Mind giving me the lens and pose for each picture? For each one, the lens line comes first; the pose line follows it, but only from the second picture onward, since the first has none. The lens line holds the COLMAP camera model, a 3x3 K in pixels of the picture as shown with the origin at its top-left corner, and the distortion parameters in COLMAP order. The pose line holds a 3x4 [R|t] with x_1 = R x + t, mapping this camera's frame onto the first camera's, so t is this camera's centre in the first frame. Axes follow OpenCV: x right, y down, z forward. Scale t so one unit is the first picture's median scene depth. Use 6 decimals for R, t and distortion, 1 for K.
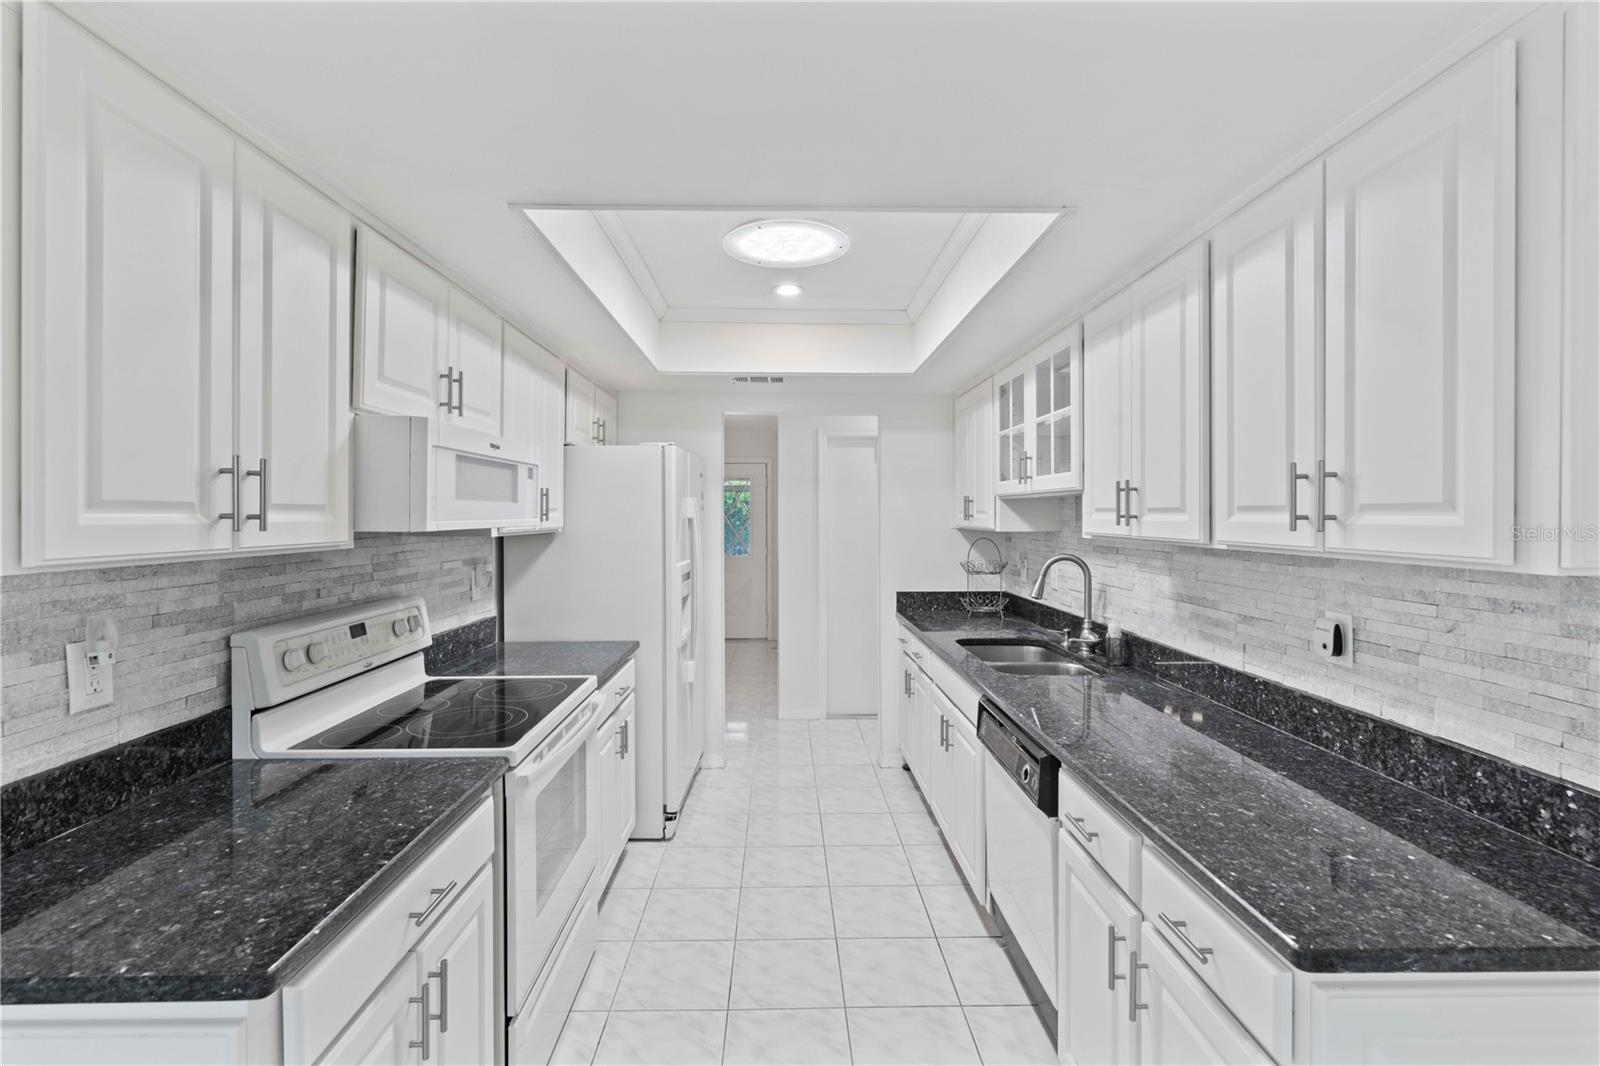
lens RADIAL K [[724.8, 0, 797.4], [0, 724.8, 515.5], [0, 0, 1]] dist [0.000142, 0.000062]
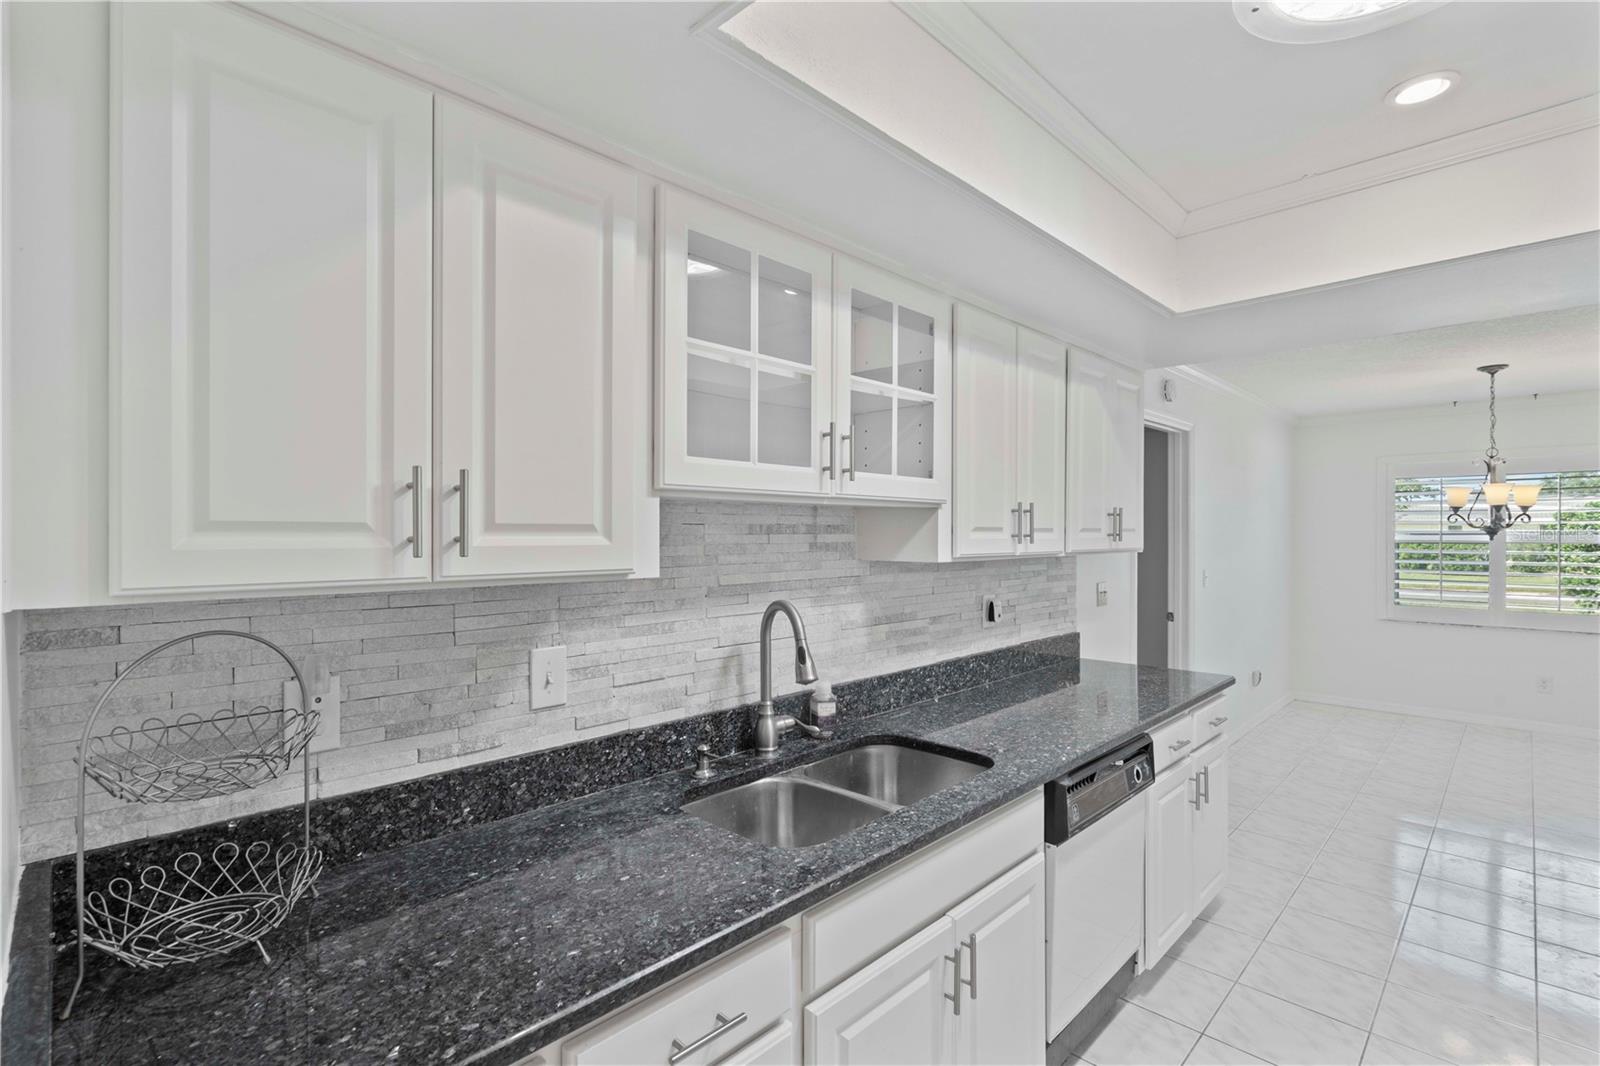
lens RADIAL K [[734.0, 0, 791.6], [0, 734.0, 532.0], [0, 0, 1]] dist [-0.004034, 0.000902]
pose [[-0.688772, 0.003818, 0.724968, -0.123205], [0.004155, 0.999990, -0.001319, -0.004241], [-0.724966, 0.002104, -0.688781, 2.237502]]
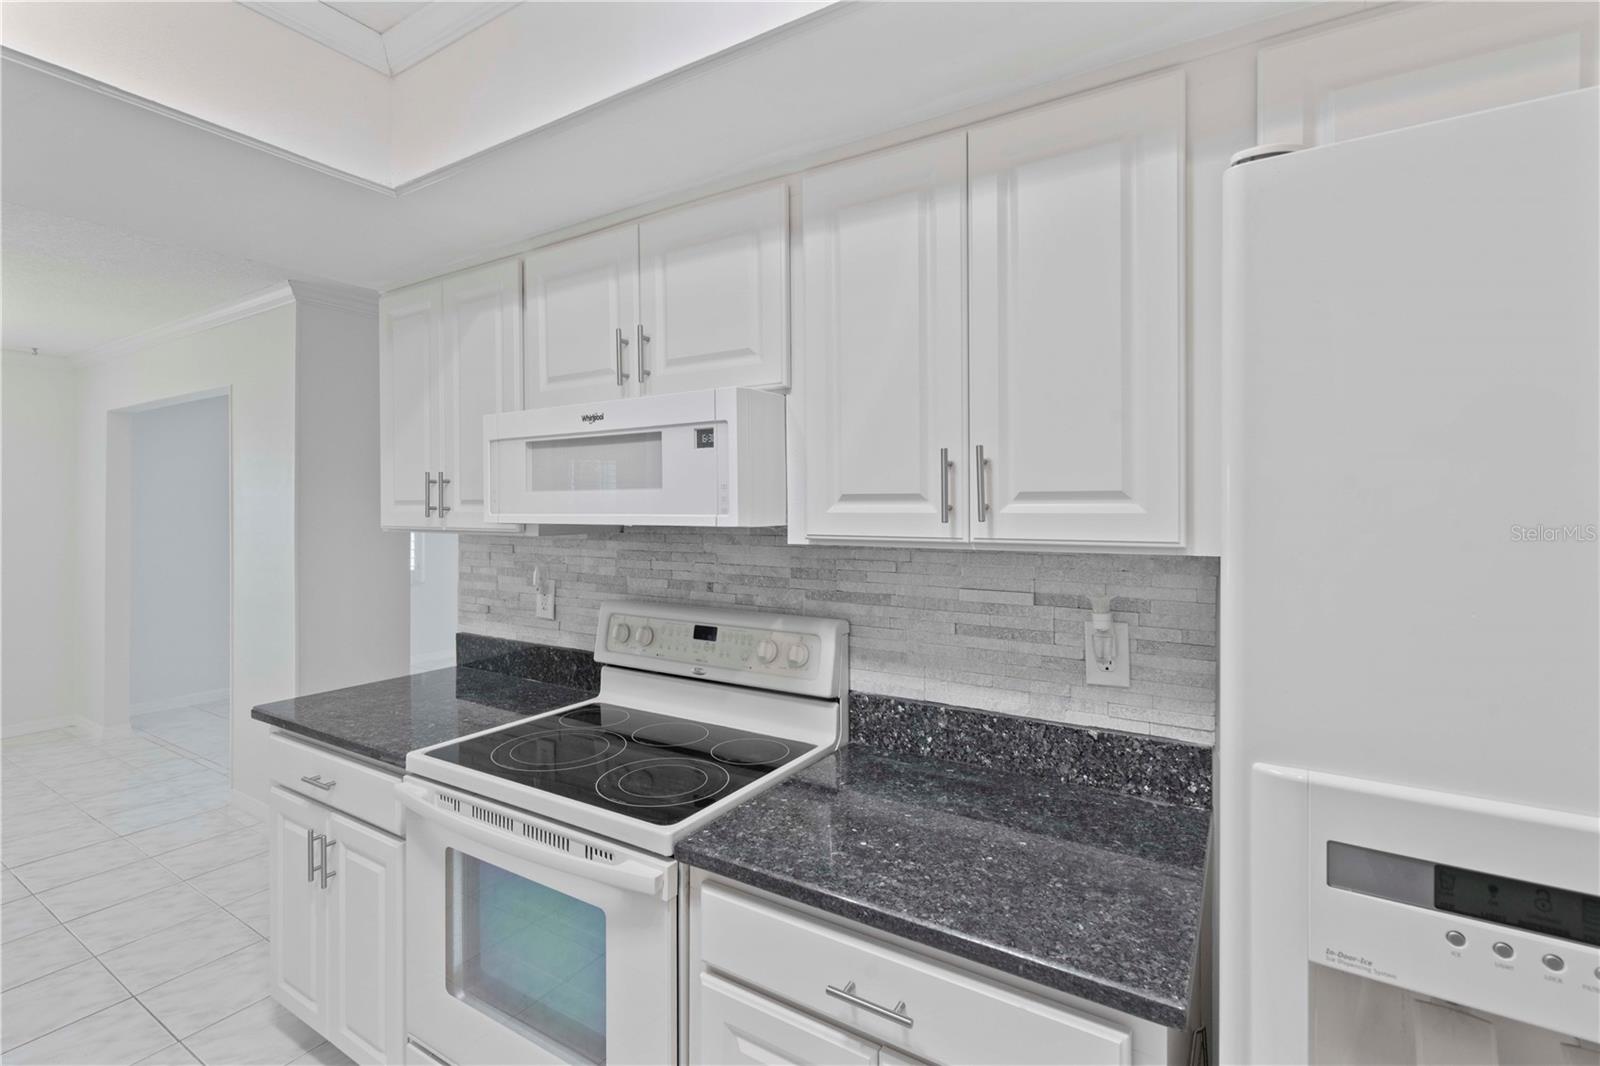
lens RADIAL K [[734.6, 0, 801.5], [0, 734.6, 507.2], [0, 0, 1]] dist [-0.002271, 0.000243]
pose [[-0.549758, -0.000425, -0.835324, 0.116646], [-0.001283, 0.999999, 0.000336, -0.002136], [0.835323, 0.001256, -0.549758, 1.752975]]
